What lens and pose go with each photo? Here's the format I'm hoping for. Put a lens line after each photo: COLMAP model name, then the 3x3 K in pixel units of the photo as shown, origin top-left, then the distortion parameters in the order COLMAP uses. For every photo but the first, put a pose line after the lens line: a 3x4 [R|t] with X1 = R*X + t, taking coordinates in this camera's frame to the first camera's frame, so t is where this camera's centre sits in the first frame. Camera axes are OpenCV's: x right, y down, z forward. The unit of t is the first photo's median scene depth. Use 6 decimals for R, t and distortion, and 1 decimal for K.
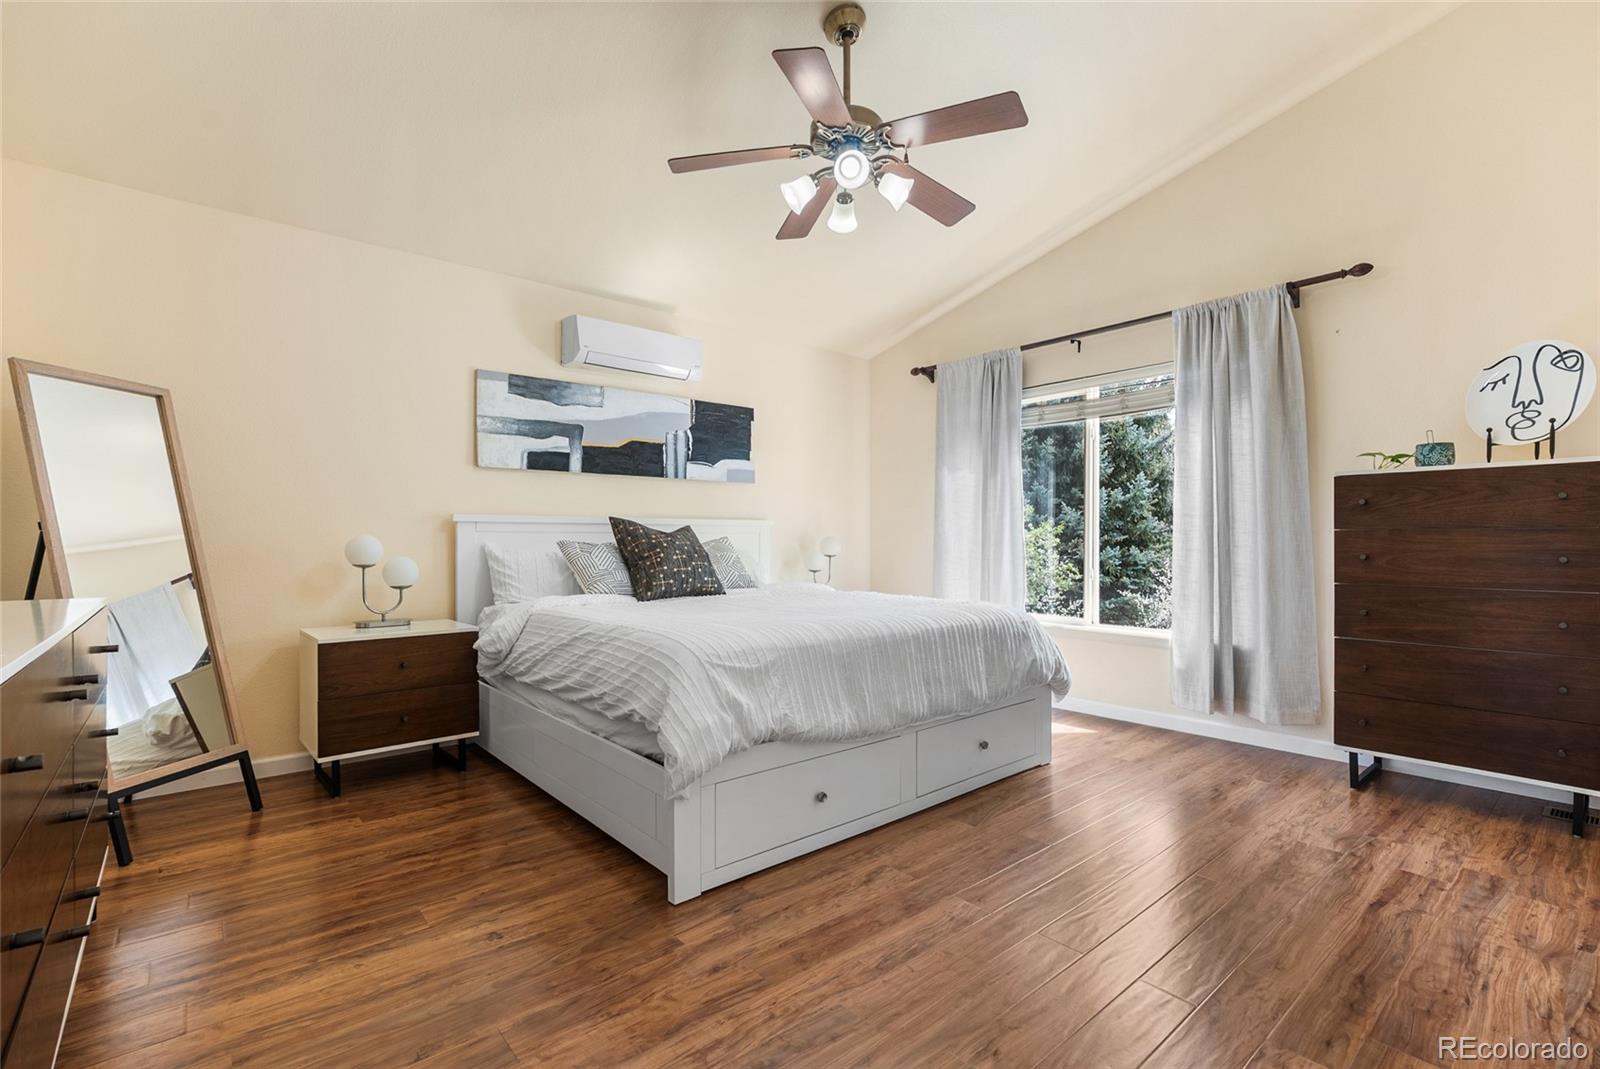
lens RADIAL K [[728.1, 0, 797.0], [0, 728.1, 548.0], [0, 0, 1]] dist [-0.006007, -0.000312]
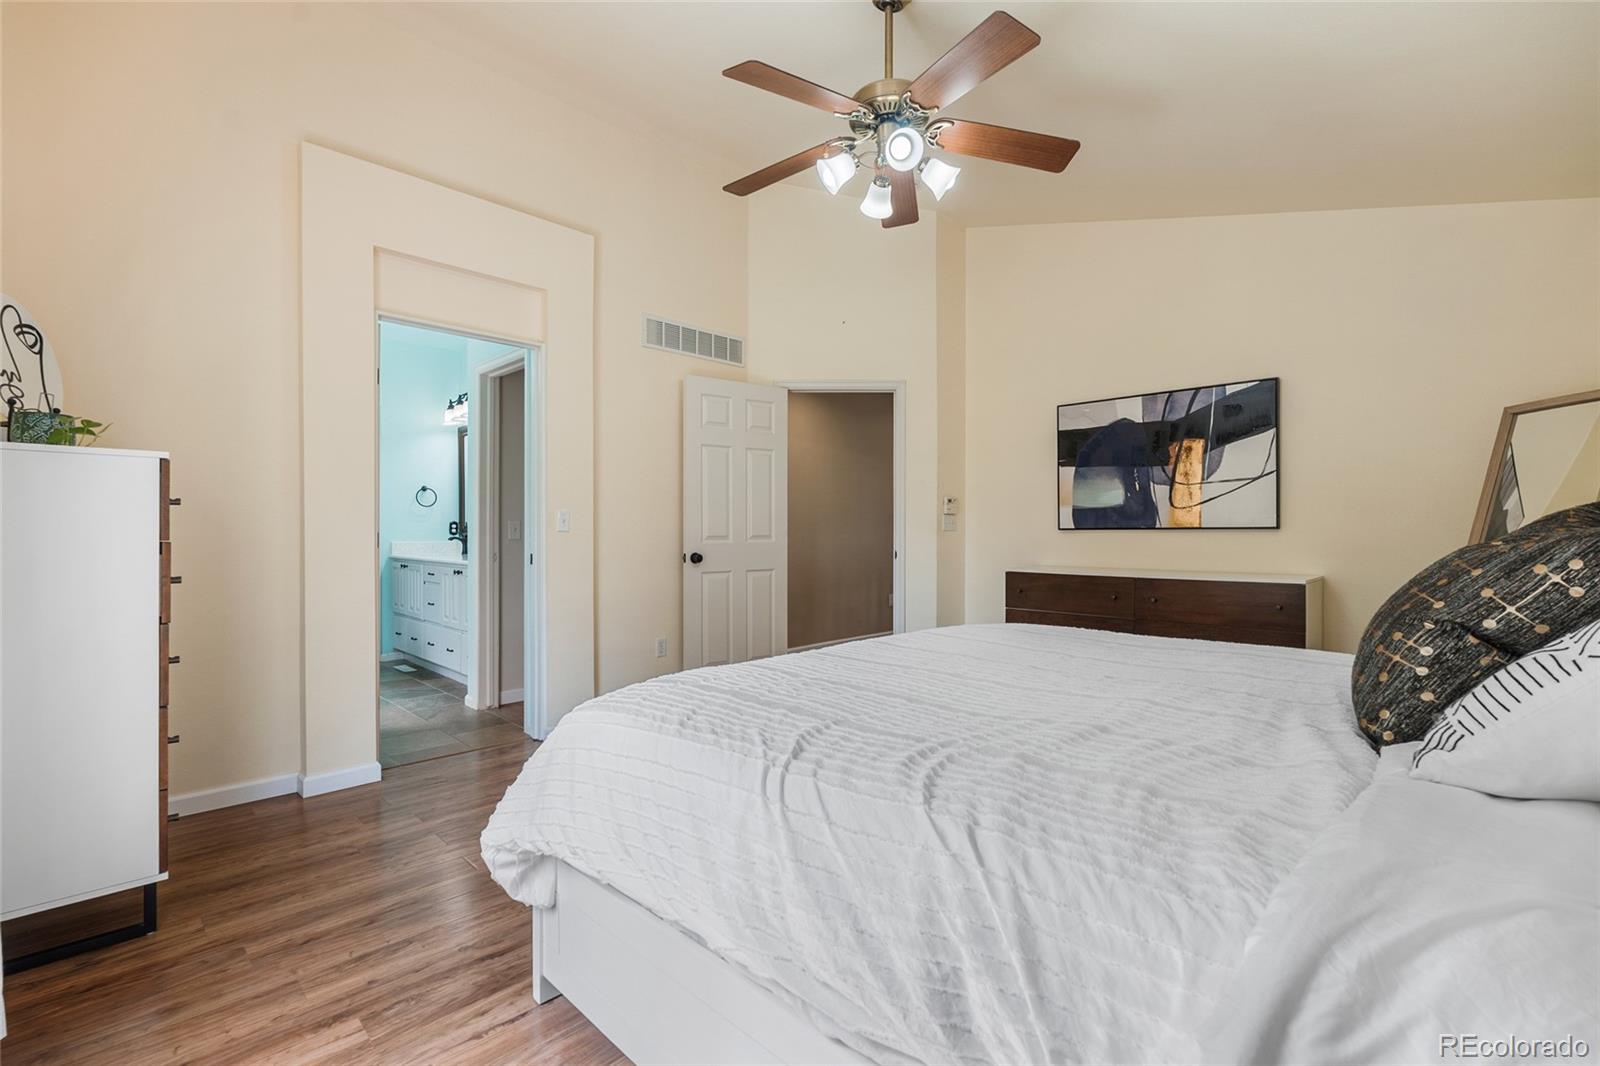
lens RADIAL K [[728.1, 0, 797.0], [0, 728.1, 546.5], [0, 0, 1]] dist [-0.006007, -0.000312]
pose [[-0.995508, 0.001229, -0.094665, 0.291340], [-0.001130, 0.999690, 0.024862, -0.043683], [0.094666, 0.024857, -0.995199, 2.032758]]
